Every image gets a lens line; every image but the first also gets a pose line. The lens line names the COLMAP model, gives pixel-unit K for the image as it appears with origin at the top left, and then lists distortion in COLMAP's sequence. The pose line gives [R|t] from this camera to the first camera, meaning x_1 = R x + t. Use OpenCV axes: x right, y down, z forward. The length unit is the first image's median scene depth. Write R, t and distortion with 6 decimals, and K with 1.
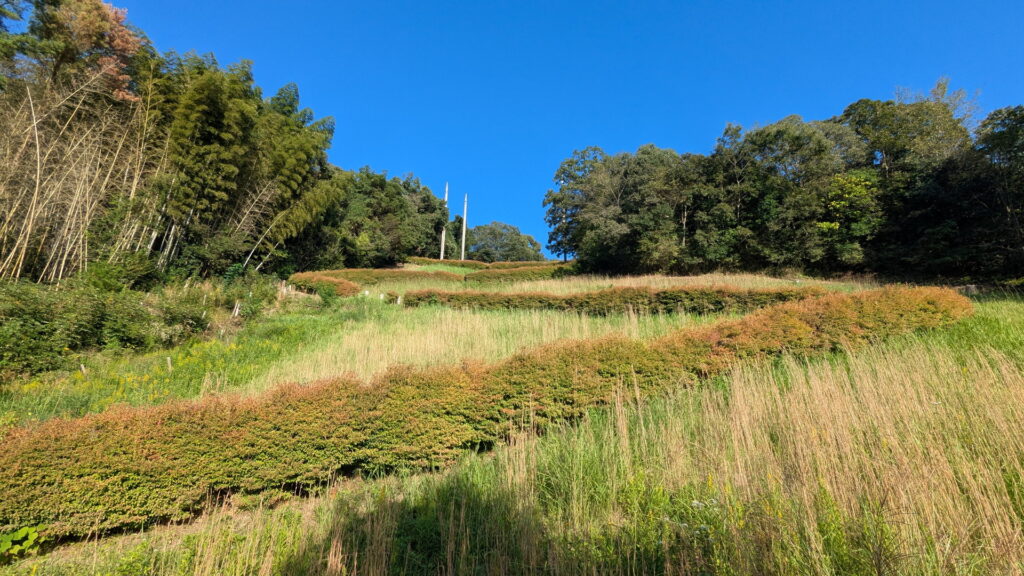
lens RADIAL K [[459.3, 0, 512.0], [0, 459.3, 288.0], [0, 0, 1]] dist [-0.000240, -0.000026]
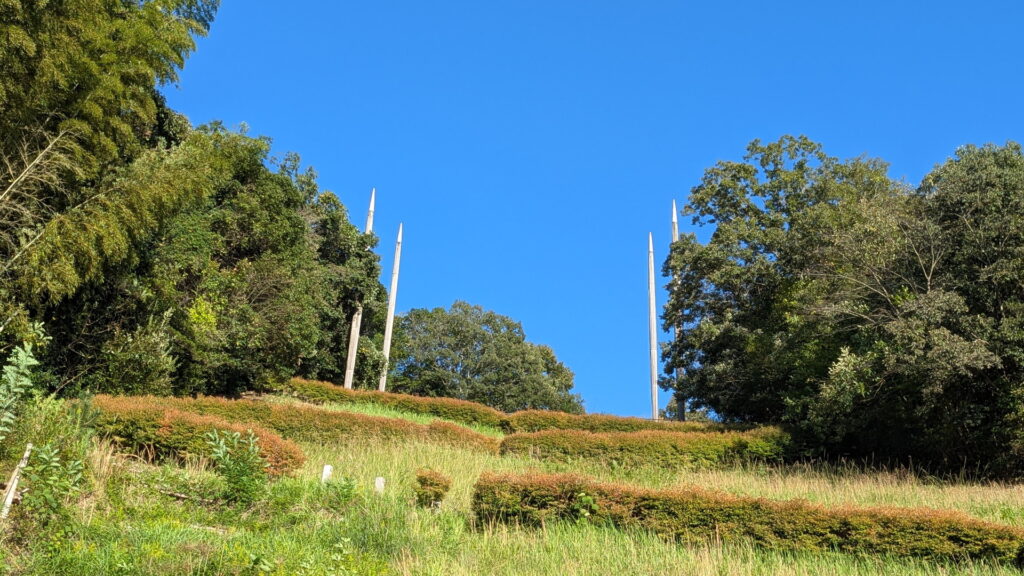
lens RADIAL K [[1188.6, 0, 512.0], [0, 1188.6, 288.0], [0, 0, 1]] dist [0.017328, 0.017921]
pose [[0.990618, 0.093939, 0.099258, -0.148605], [-0.076446, 0.982936, -0.167309, 0.007506], [-0.113281, 0.158151, 0.980895, 0.046142]]
